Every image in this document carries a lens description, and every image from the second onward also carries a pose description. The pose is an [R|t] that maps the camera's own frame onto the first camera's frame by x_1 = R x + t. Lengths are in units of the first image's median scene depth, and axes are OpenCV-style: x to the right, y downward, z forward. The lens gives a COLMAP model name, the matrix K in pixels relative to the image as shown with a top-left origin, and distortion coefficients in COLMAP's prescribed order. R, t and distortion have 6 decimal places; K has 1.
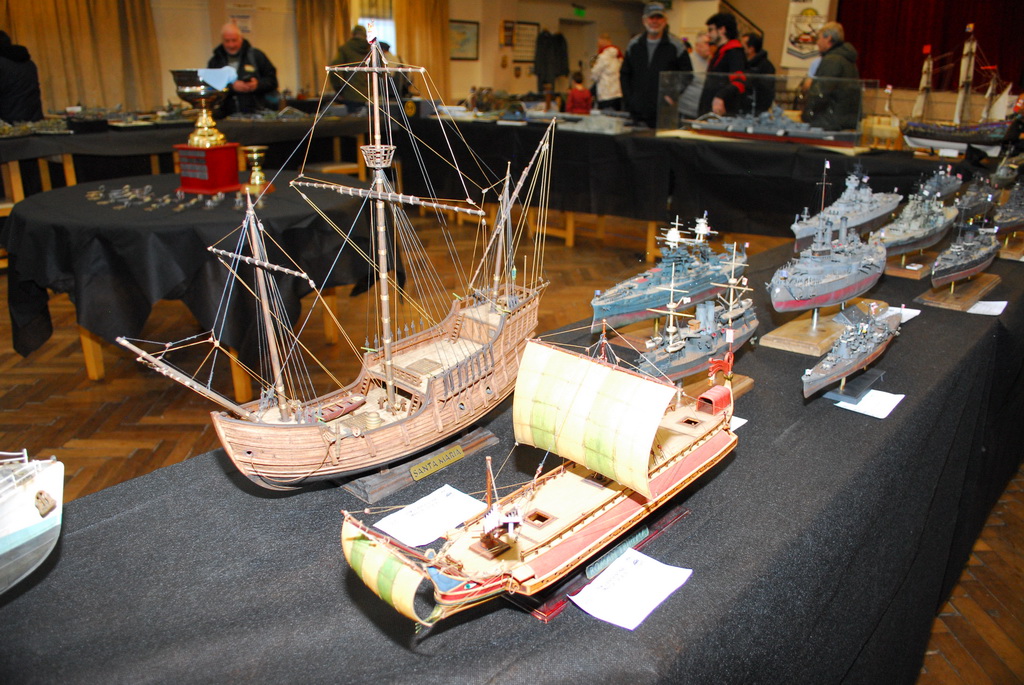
lens RADIAL K [[813.2, 0, 512.0], [0, 813.2, 342.5], [0, 0, 1]] dist [-0.083336, -0.001521]
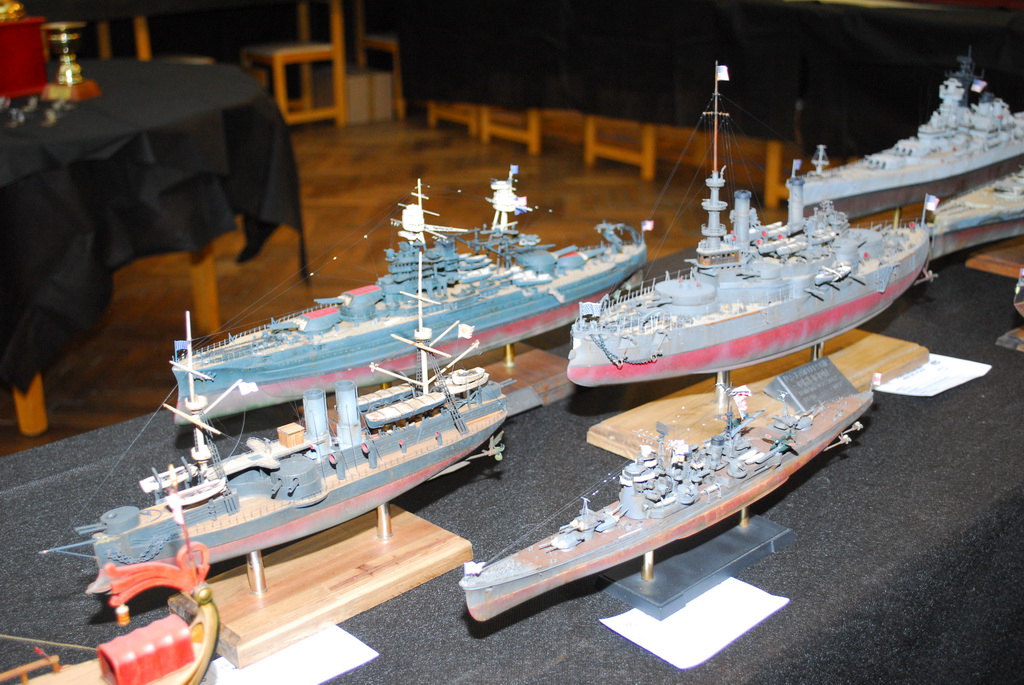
lens RADIAL K [[1213.0, 0, 512.0], [0, 1213.0, 342.5], [0, 0, 1]] dist [-0.029756, -0.054631]
pose [[0.993367, 0.025180, -0.112194, 0.293777], [-0.021988, 0.999320, 0.029596, -0.067626], [0.112863, -0.026933, 0.993245, 0.223108]]
